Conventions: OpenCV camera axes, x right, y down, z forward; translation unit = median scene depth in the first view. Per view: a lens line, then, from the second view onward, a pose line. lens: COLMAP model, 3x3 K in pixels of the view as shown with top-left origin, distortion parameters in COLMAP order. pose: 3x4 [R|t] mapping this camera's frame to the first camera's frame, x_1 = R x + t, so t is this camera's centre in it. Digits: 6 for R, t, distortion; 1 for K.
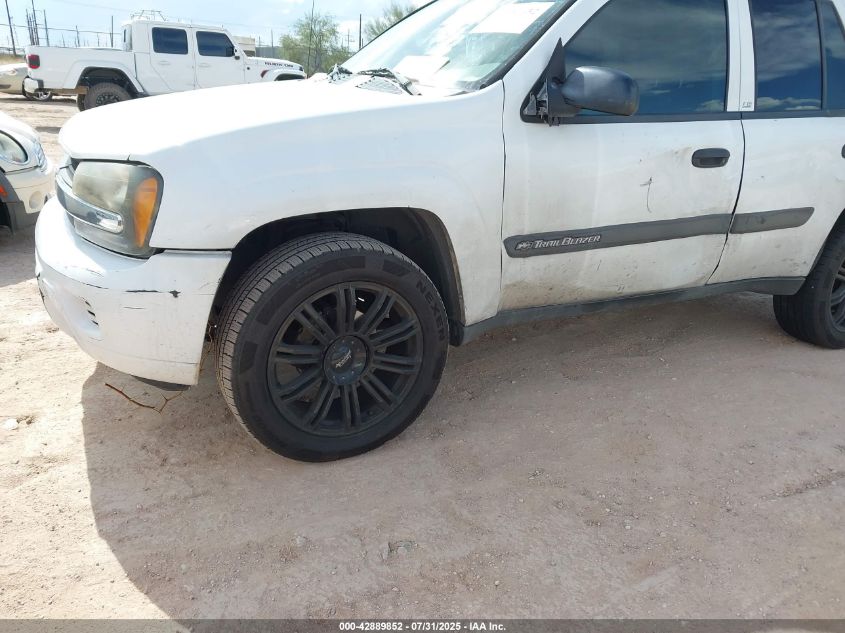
lens RADIAL K [[617.1, 0, 422.5], [0, 617.1, 316.5], [0, 0, 1]] dist [0.006111, -0.005799]
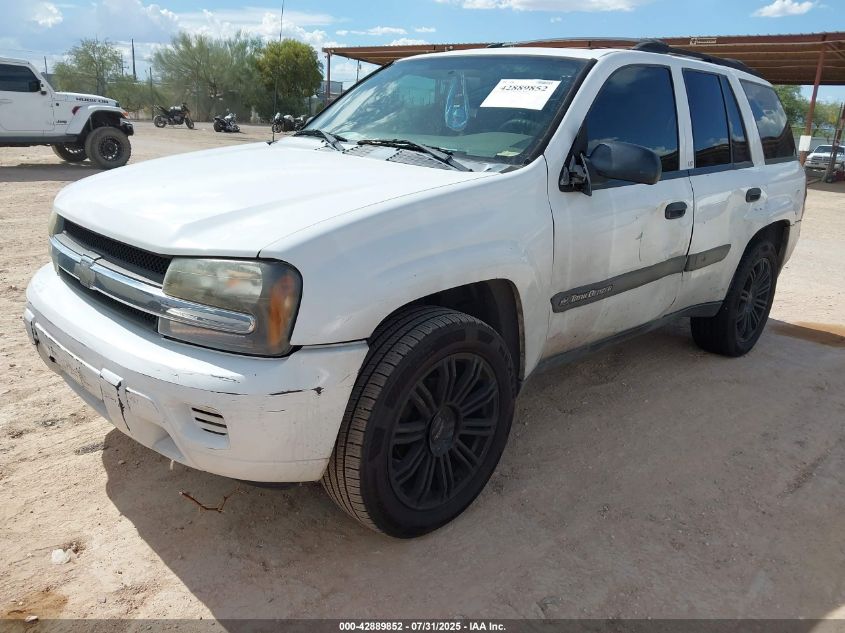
lens RADIAL K [[617.1, 0, 422.5], [0, 617.1, 316.5], [0, 0, 1]] dist [0.006111, -0.005799]
pose [[0.959325, -0.089169, 0.267850, -0.393640], [0.101382, 0.994330, -0.032087, -0.083311], [-0.263470, 0.057937, 0.962926, 0.014980]]
